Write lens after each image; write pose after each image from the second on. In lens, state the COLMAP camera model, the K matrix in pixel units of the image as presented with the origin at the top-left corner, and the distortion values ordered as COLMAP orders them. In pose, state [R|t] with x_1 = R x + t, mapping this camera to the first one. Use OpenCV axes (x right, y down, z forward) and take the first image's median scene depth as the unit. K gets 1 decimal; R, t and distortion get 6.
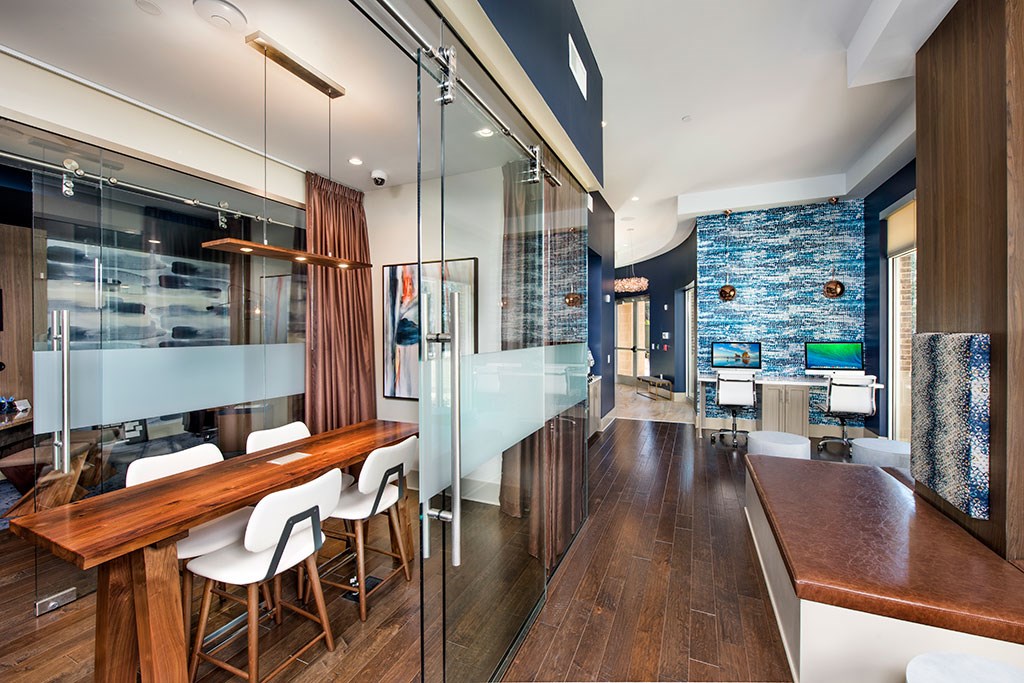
lens RADIAL K [[404.6, 0, 520.1], [0, 404.6, 333.7], [0, 0, 1]] dist [-0.002315, -0.000209]
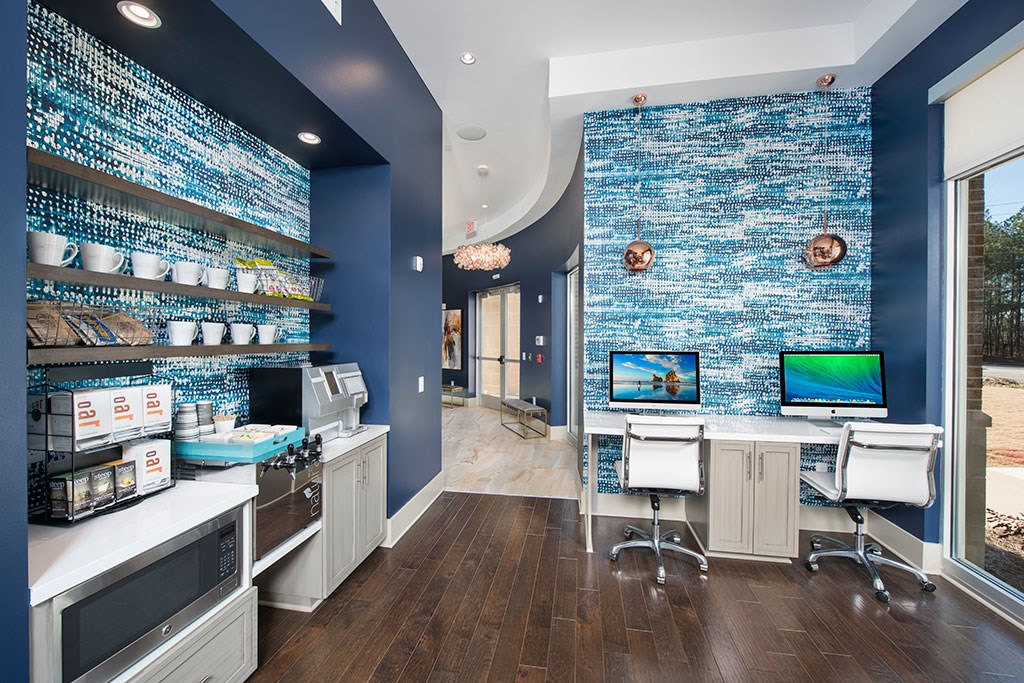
lens RADIAL K [[417.5, 0, 512.0], [0, 417.5, 341.5], [0, 0, 1]] dist [0.000631, 0.000023]
pose [[0.969871, 0.002196, 0.243610, 0.242453], [-0.002943, 0.999992, 0.002702, 0.007417], [-0.243602, -0.003338, 0.969870, 0.558381]]
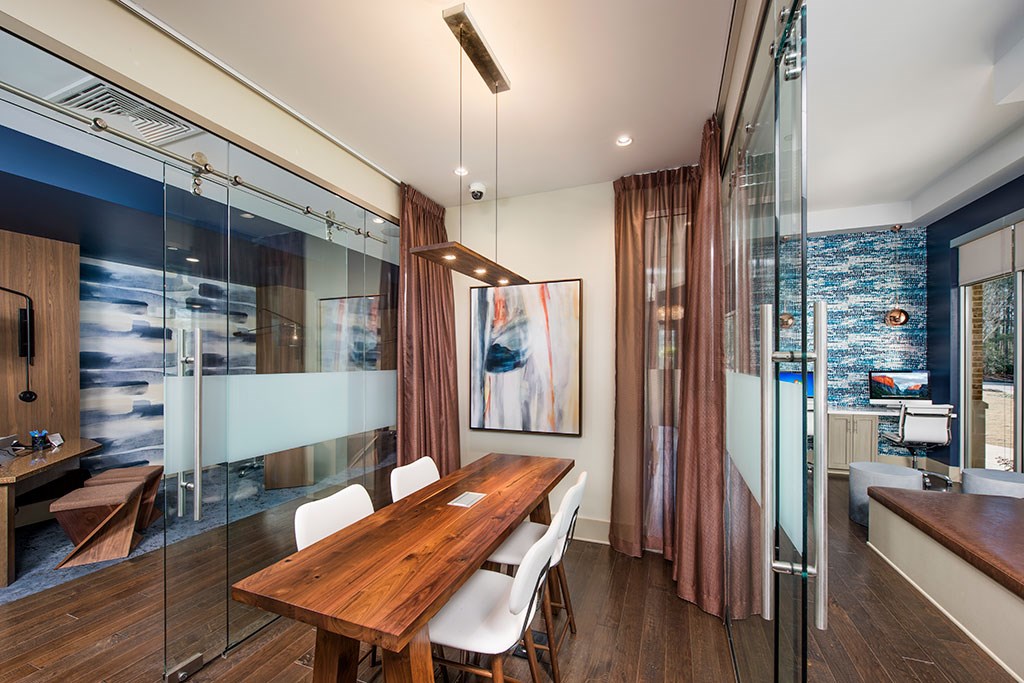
lens RADIAL K [[407.5, 0, 515.0], [0, 407.5, 363.4], [0, 0, 1]] dist [-0.003006, -0.000383]
pose [[0.999067, 0.002169, 0.043140, -0.197195], [-0.002020, 0.999992, -0.003488, 0.007029], [-0.043148, 0.003397, 0.999063, 0.045219]]
